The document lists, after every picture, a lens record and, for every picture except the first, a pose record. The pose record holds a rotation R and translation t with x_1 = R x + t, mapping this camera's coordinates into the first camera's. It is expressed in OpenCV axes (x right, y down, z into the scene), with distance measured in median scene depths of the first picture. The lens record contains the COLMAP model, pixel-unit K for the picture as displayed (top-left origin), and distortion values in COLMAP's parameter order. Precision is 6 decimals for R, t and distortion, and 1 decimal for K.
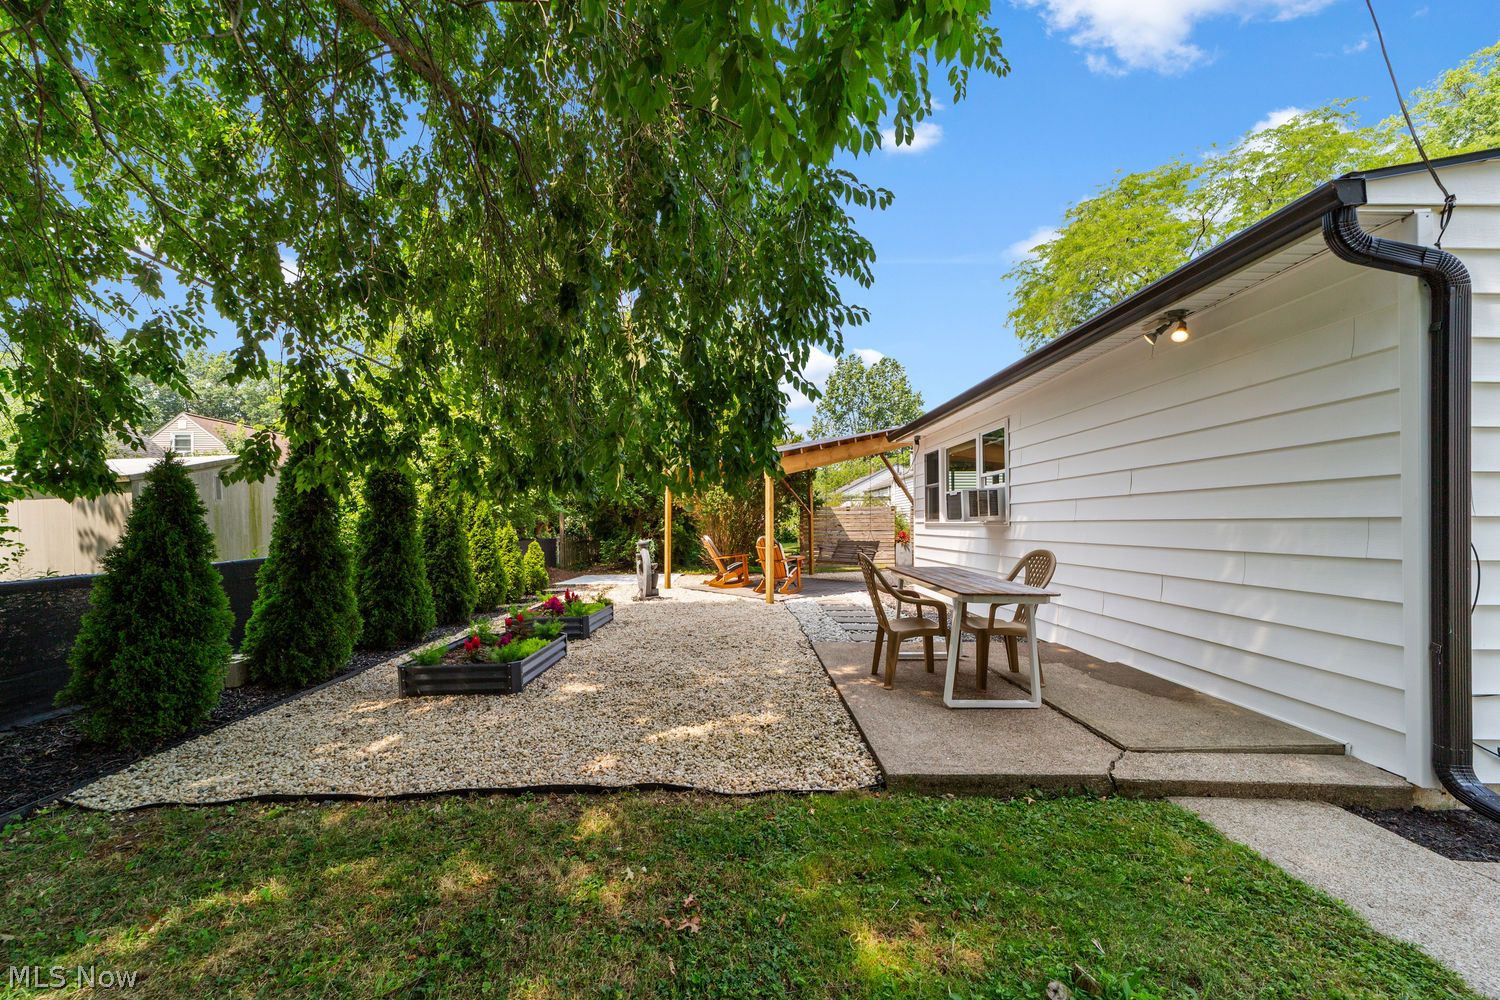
lens RADIAL K [[590.5, 0, 736.3], [0, 590.5, 526.4], [0, 0, 1]] dist [-0.016650, 0.010337]
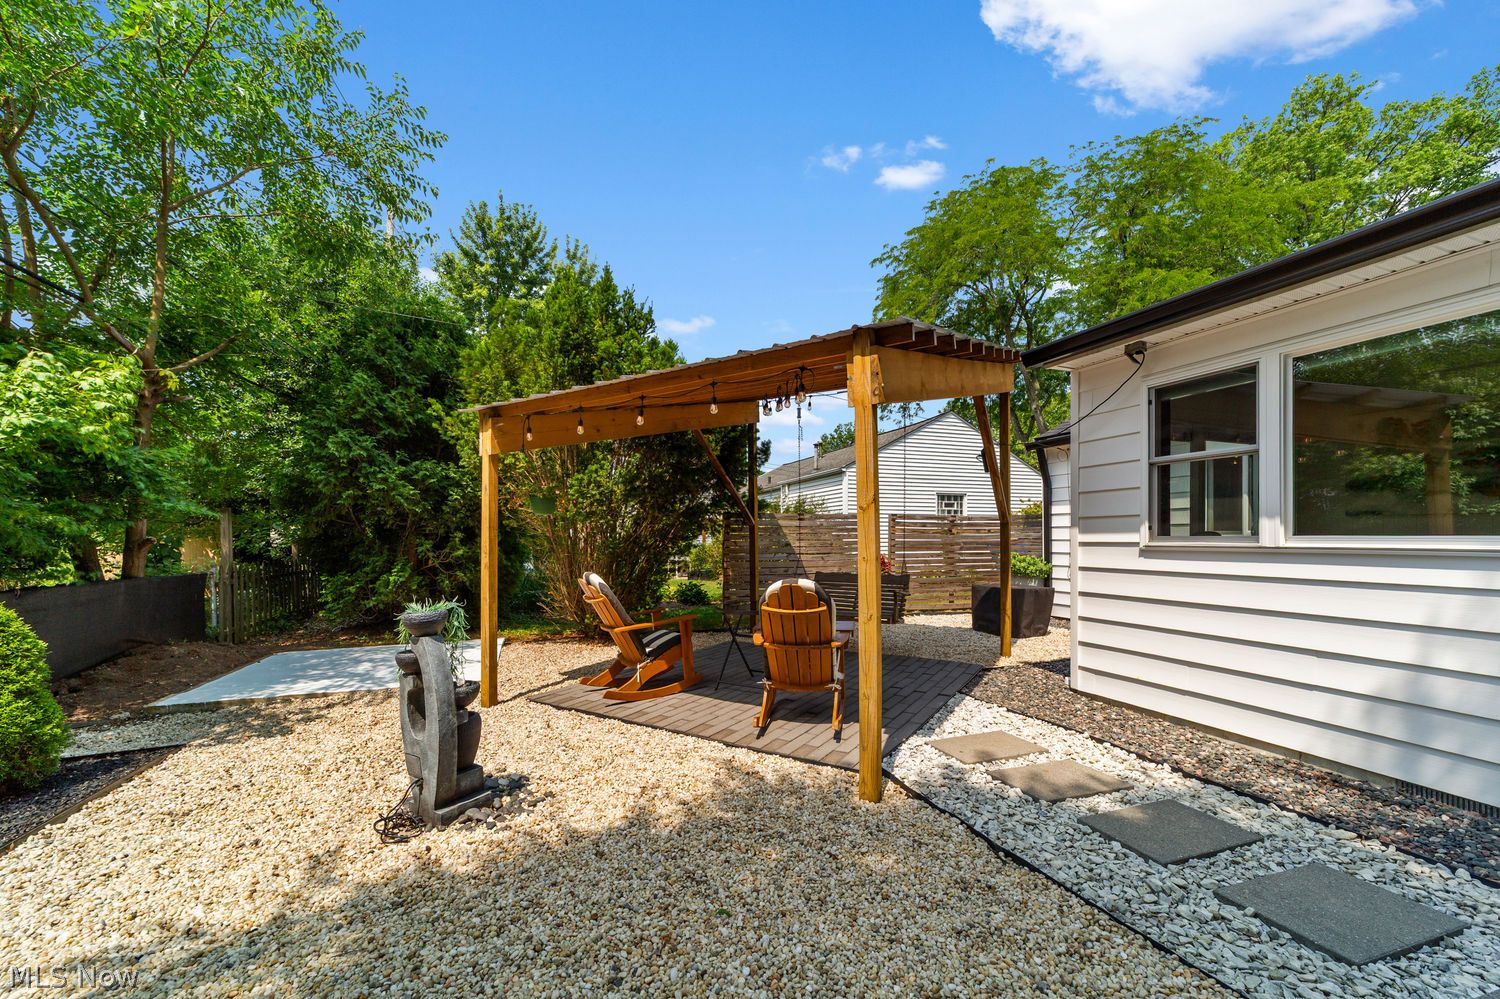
lens RADIAL K [[587.7, 0, 758.7], [0, 587.7, 532.5], [0, 0, 1]] dist [-0.031290, 0.009401]
pose [[0.928923, 0.003301, 0.370257, -0.340338], [0.001812, 0.999908, -0.013458, -0.027367], [-0.370268, 0.013173, 0.928832, 2.067575]]
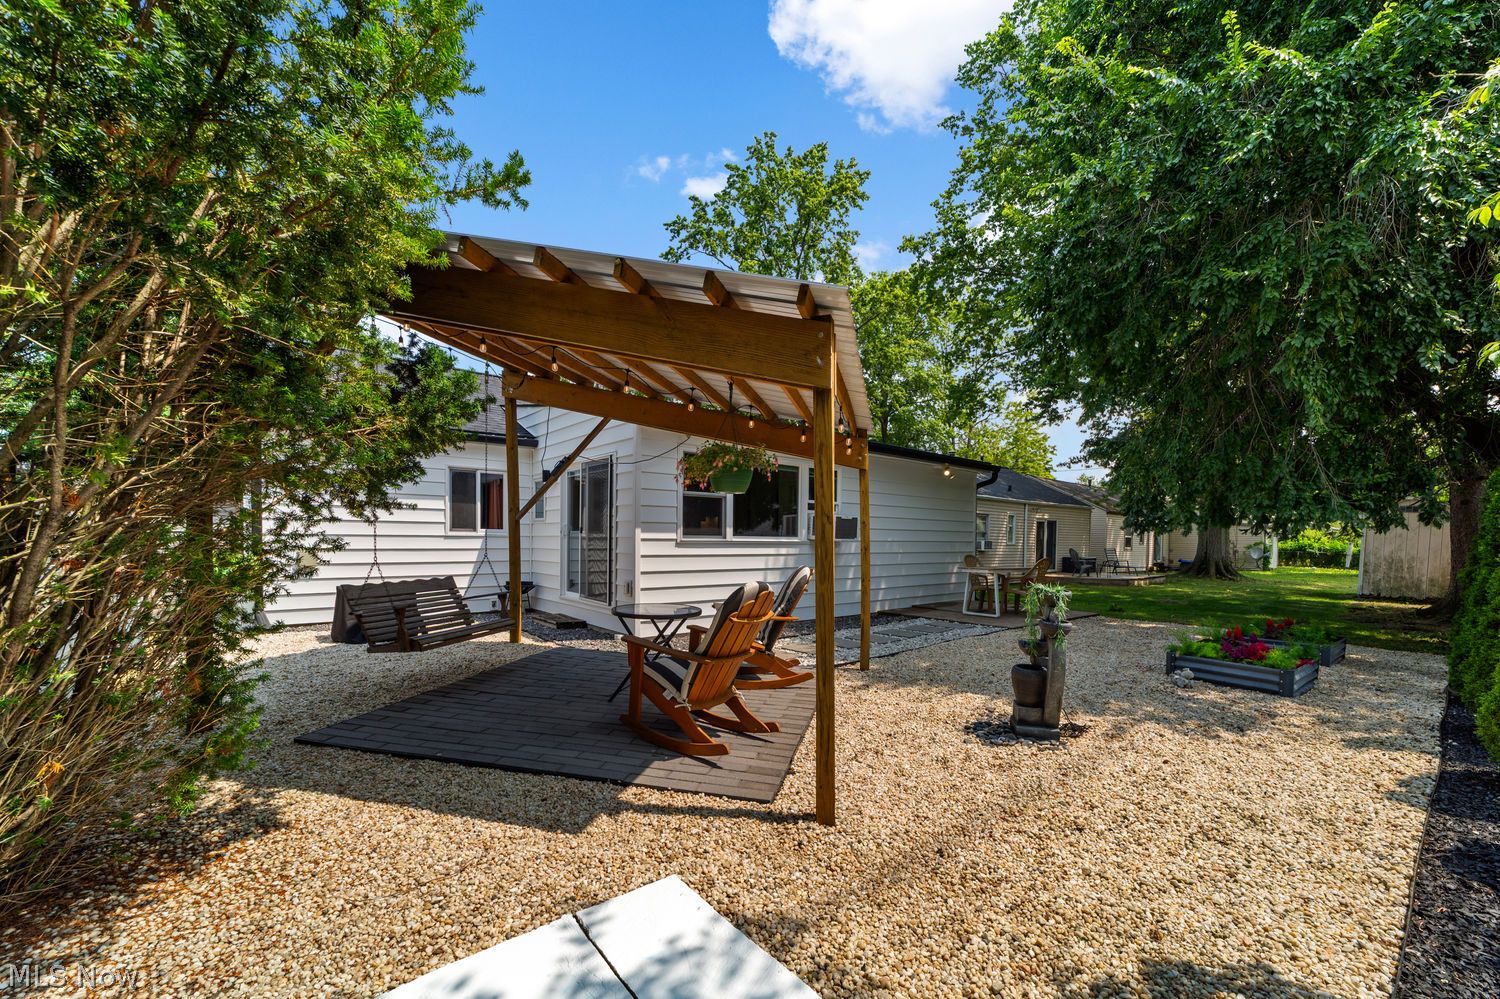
lens RADIAL K [[587.3, 0, 741.6], [0, 587.3, 512.1], [0, 0, 1]] dist [-0.019359, 0.009535]
pose [[-0.628345, 0.027137, 0.777462, -0.989898], [-0.007368, 0.999139, -0.040829, -0.033683], [-0.777900, -0.031383, -0.627604, 4.191002]]
